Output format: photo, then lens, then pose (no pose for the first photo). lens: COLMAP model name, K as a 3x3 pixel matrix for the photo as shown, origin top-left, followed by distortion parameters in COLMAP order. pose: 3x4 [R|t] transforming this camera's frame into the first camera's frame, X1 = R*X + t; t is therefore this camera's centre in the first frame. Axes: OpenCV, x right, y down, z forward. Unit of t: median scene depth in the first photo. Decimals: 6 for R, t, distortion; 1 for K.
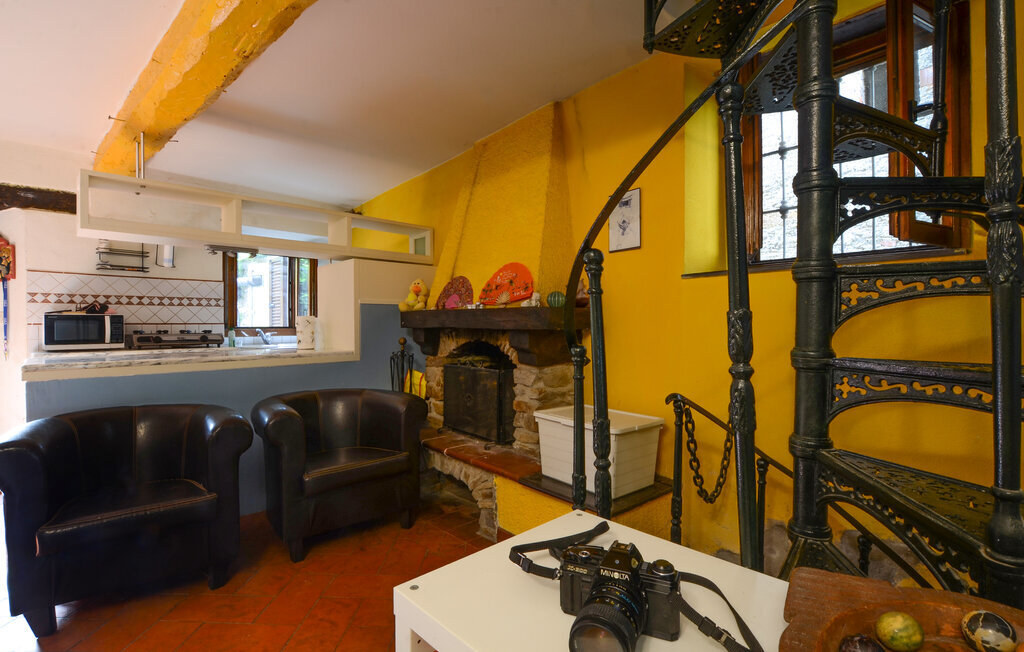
lens RADIAL K [[487.9, 0, 508.8], [0, 487.9, 325.4], [0, 0, 1]] dist [-0.019910, -0.000363]
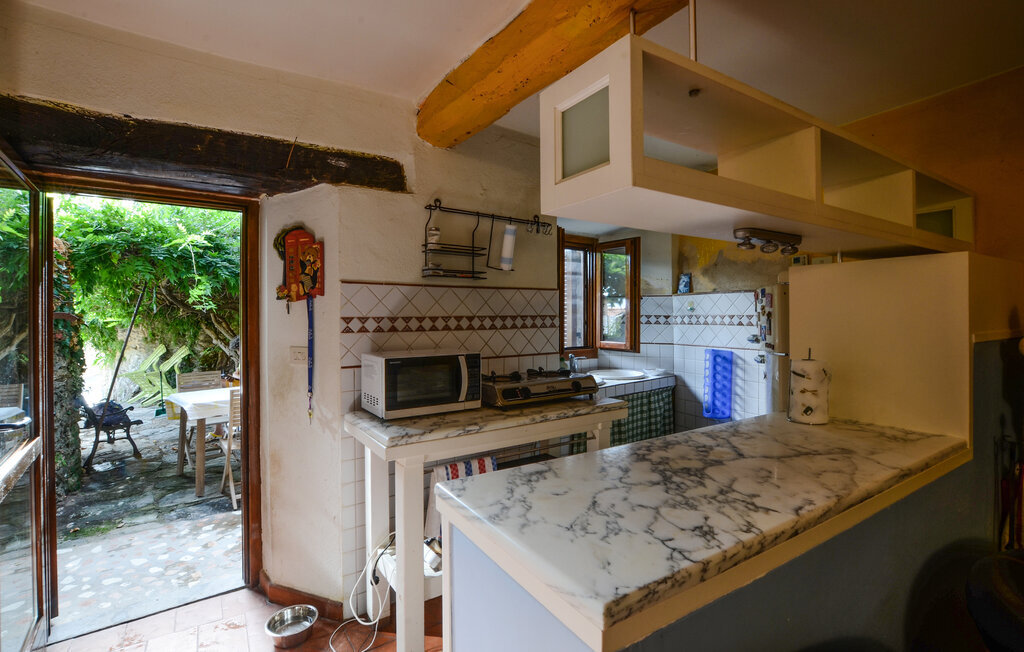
lens RADIAL K [[474.2, 0, 499.2], [0, 474.2, 306.8], [0, 0, 1]] dist [-0.016969, 0.000372]
pose [[0.972163, -0.002349, -0.234294, -0.789280], [-0.001073, 0.999895, -0.014479, -0.087753], [0.234303, 0.014327, 0.972058, 0.531170]]
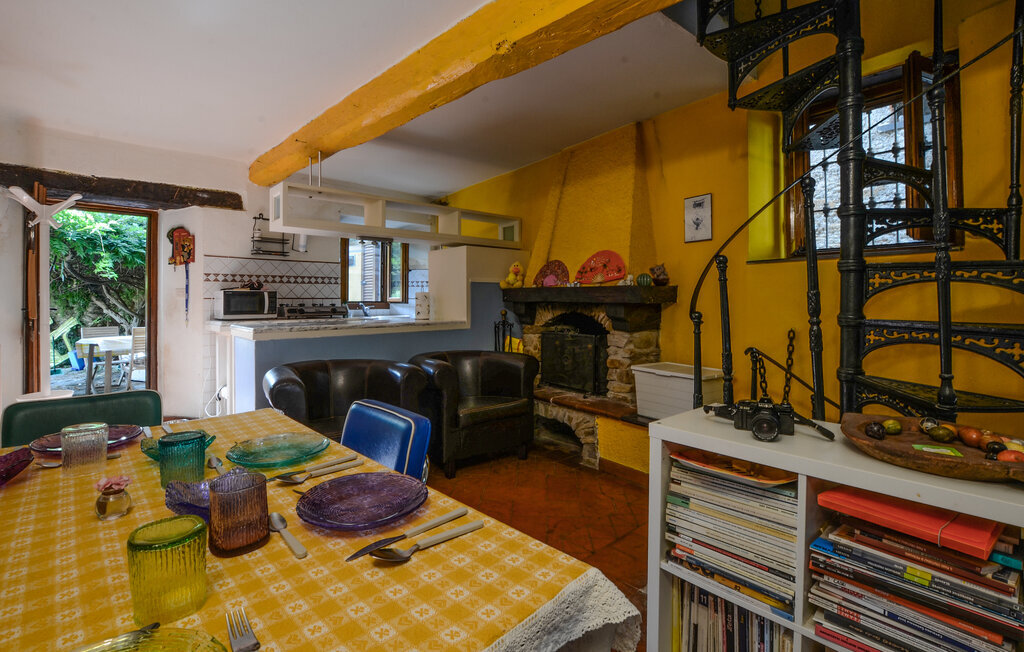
lens RADIAL K [[487.9, 0, 509.6], [0, 487.9, 291.3], [0, 0, 1]] dist [-0.019910, -0.000363]
pose [[0.998621, 0.000663, -0.052498, -0.168954], [-0.001708, 0.999801, -0.019858, 0.002962], [0.052474, 0.019920, 0.998424, -0.266002]]
